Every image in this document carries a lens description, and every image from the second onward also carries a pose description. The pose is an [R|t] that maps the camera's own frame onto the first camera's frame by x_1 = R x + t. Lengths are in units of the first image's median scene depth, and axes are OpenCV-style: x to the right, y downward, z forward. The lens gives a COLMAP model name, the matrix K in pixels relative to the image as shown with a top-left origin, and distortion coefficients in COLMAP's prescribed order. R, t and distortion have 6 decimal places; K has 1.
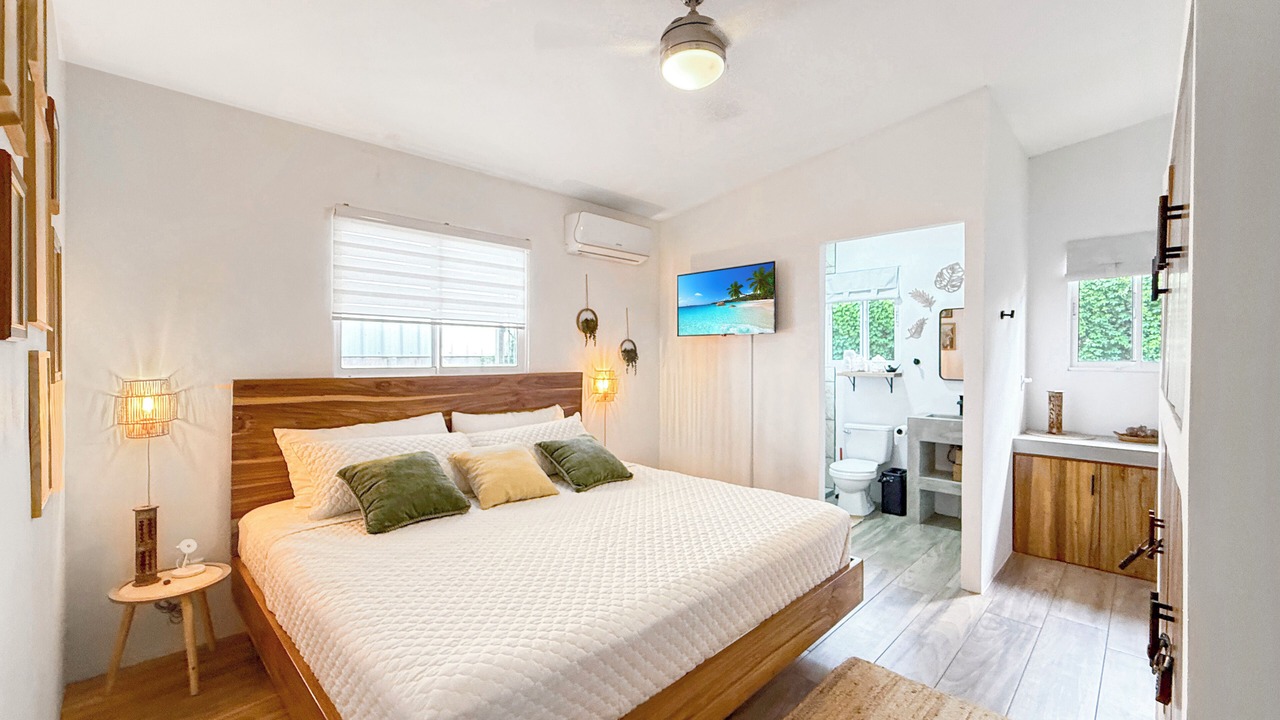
lens RADIAL K [[527.7, 0, 640.6], [0, 527.7, 360.9], [0, 0, 1]] dist [0.000175, 0.000006]
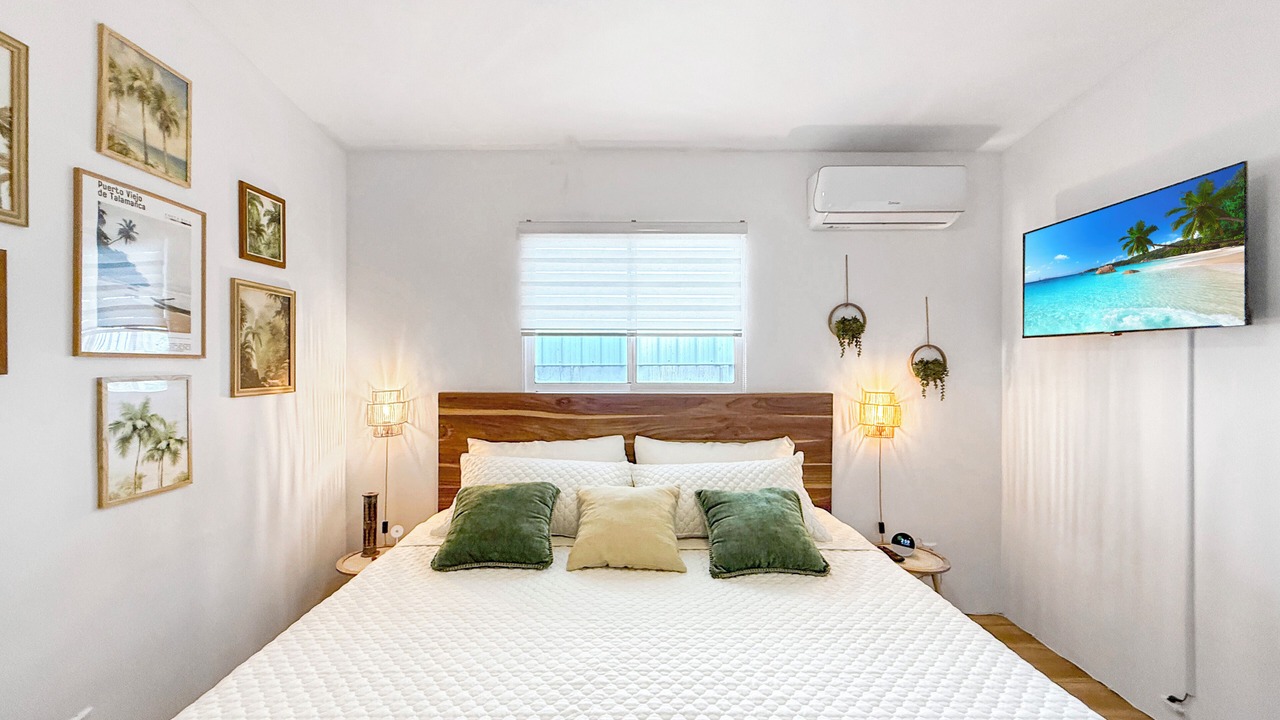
lens RADIAL K [[510.6, 0, 639.1], [0, 510.6, 361.4], [0, 0, 1]] dist [-0.003039, -0.000190]
pose [[0.694793, -0.003811, -0.719199, 0.211676], [-0.004082, 0.999949, -0.009243, -0.014965], [0.719198, 0.009357, 0.694742, 0.354537]]
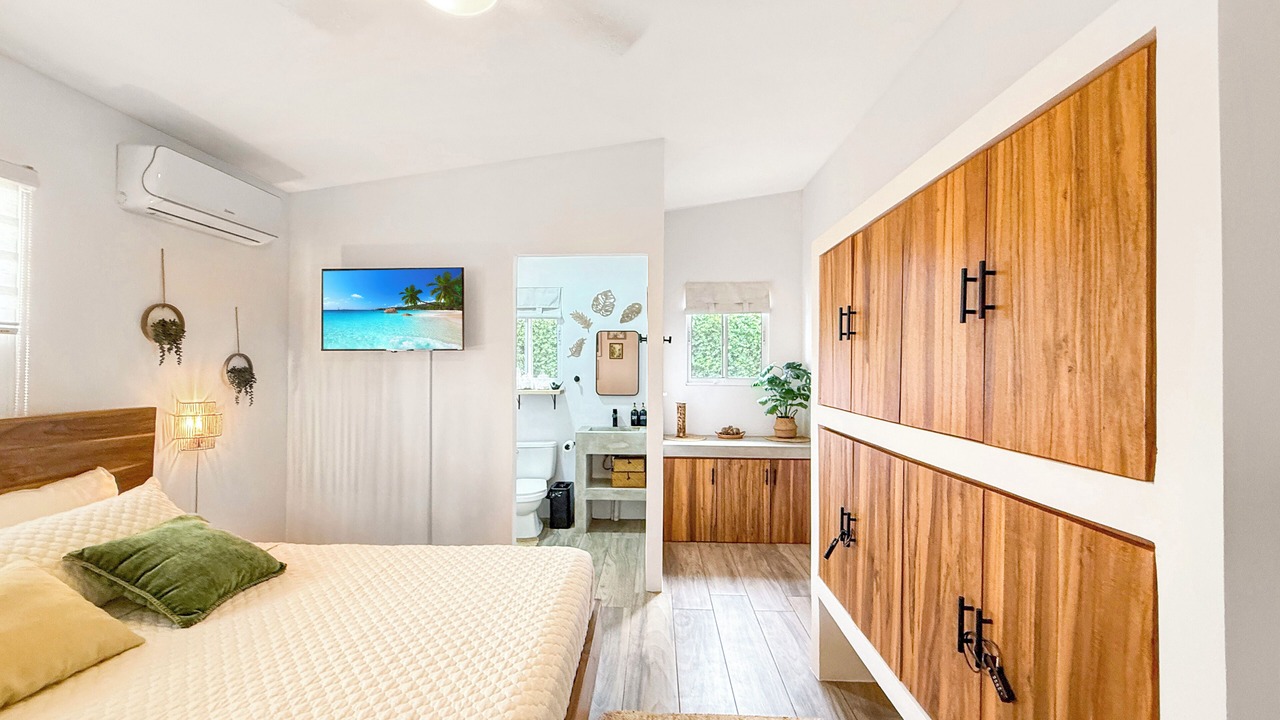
lens RADIAL K [[510.6, 0, 639.1], [0, 510.6, 361.4], [0, 0, 1]] dist [-0.003039, -0.000190]
pose [[0.740820, 0.008283, 0.671652, -0.095456], [0.003992, 0.999852, -0.016733, -0.020165], [-0.671692, 0.015077, 0.740677, 0.193016]]
